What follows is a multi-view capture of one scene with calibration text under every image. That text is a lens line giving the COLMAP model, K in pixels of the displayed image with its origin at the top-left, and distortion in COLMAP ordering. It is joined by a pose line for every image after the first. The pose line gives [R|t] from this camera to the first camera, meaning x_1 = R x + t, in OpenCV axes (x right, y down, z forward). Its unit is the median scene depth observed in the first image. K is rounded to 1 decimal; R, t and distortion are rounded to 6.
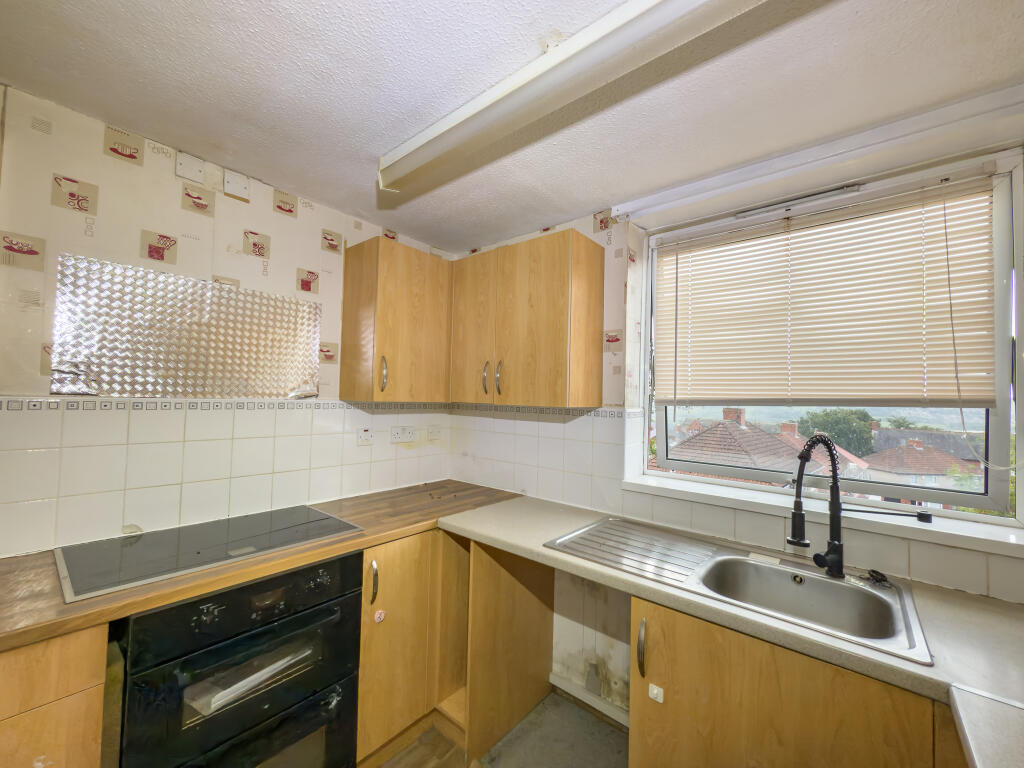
lens RADIAL K [[409.9, 0, 511.3], [0, 409.9, 385.3], [0, 0, 1]] dist [-0.001117, -0.000315]
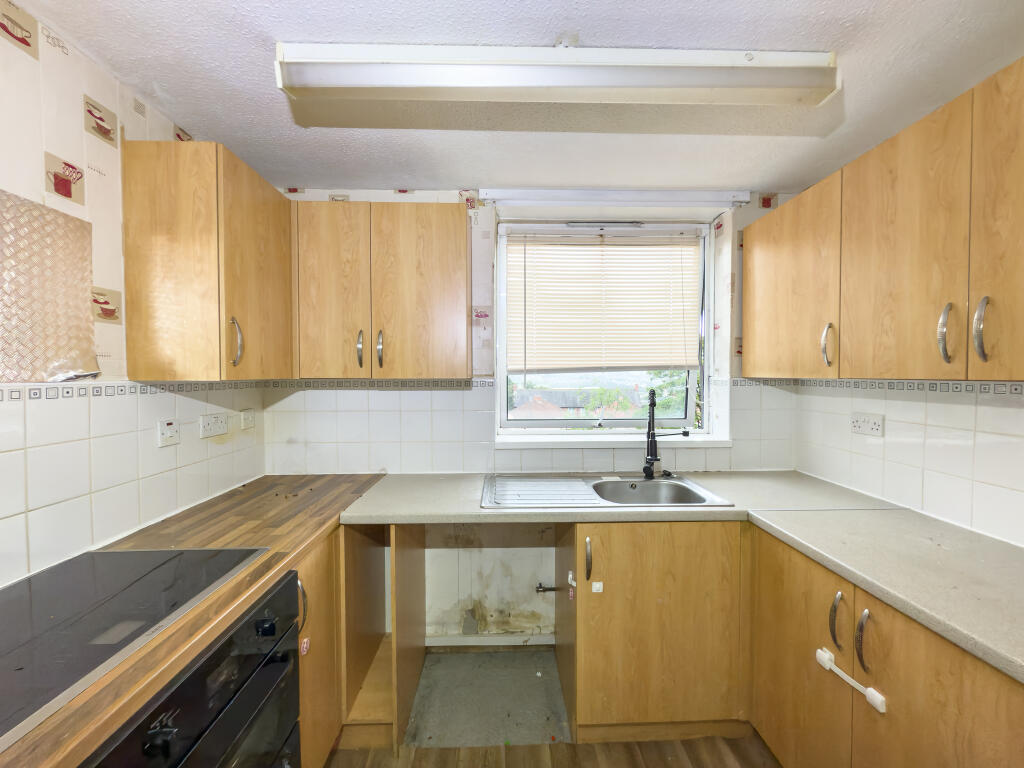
lens RADIAL K [[409.9, 0, 511.3], [0, 409.9, 385.3], [0, 0, 1]] dist [-0.001117, -0.000315]
pose [[0.750148, -0.045885, 0.659676, -0.430207], [0.001482, 0.997704, 0.067713, 0.000571], [-0.661268, -0.049817, 0.748494, 0.130082]]
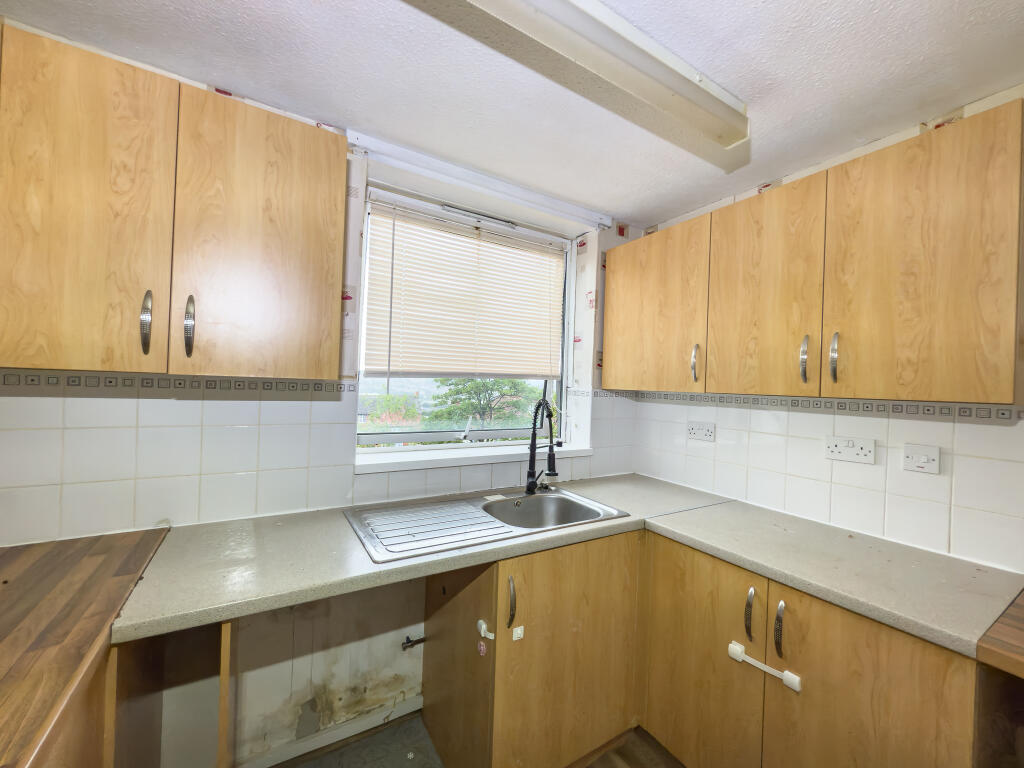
lens RADIAL K [[409.9, 0, 511.3], [0, 409.9, 385.3], [0, 0, 1]] dist [-0.001117, -0.000315]
pose [[0.316918, -0.016603, 0.948308, -0.431472], [-0.056506, 0.997740, 0.036352, 0.016877], [-0.946768, -0.065106, 0.315263, 0.426332]]
